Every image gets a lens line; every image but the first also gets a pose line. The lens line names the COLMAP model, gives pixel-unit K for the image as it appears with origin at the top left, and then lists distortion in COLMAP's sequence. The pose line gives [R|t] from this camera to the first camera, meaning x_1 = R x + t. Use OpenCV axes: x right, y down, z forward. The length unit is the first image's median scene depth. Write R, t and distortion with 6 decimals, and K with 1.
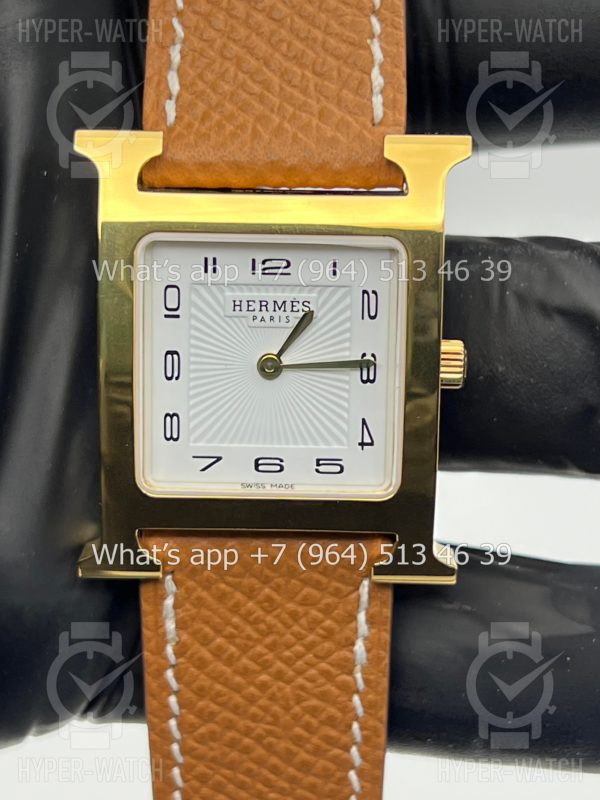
lens RADIAL K [[1887.5, 0, 300.0], [0, 1887.5, 400.0], [0, 0, 1]] dist [0.204046, 0.128389]
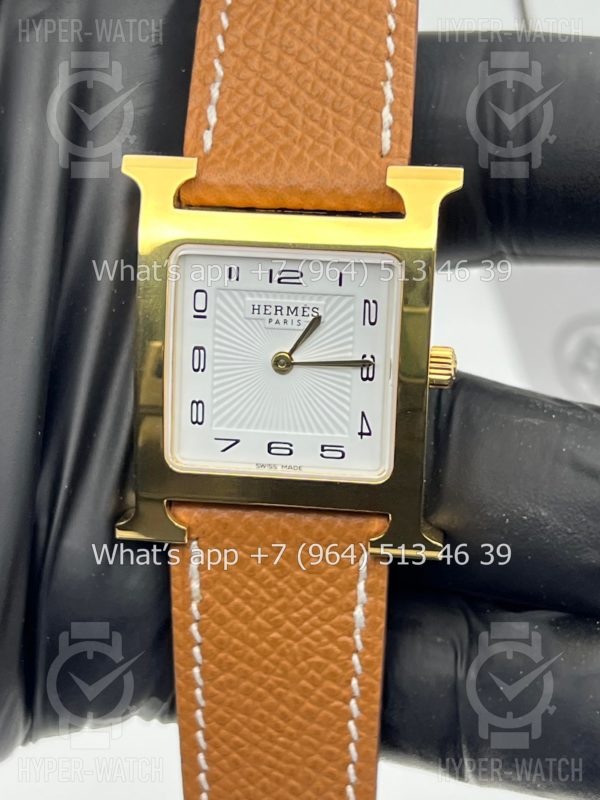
lens RADIAL K [[1887.5, 0, 300.0], [0, 1887.5, 400.0], [0, 0, 1]] dist [0.204046, 0.128389]
pose [[0.994818, 0.038785, -0.093980, 0.101876], [-0.039253, 0.999224, -0.003141, 0.007830], [0.093785, 0.006814, 0.995569, -0.144027]]
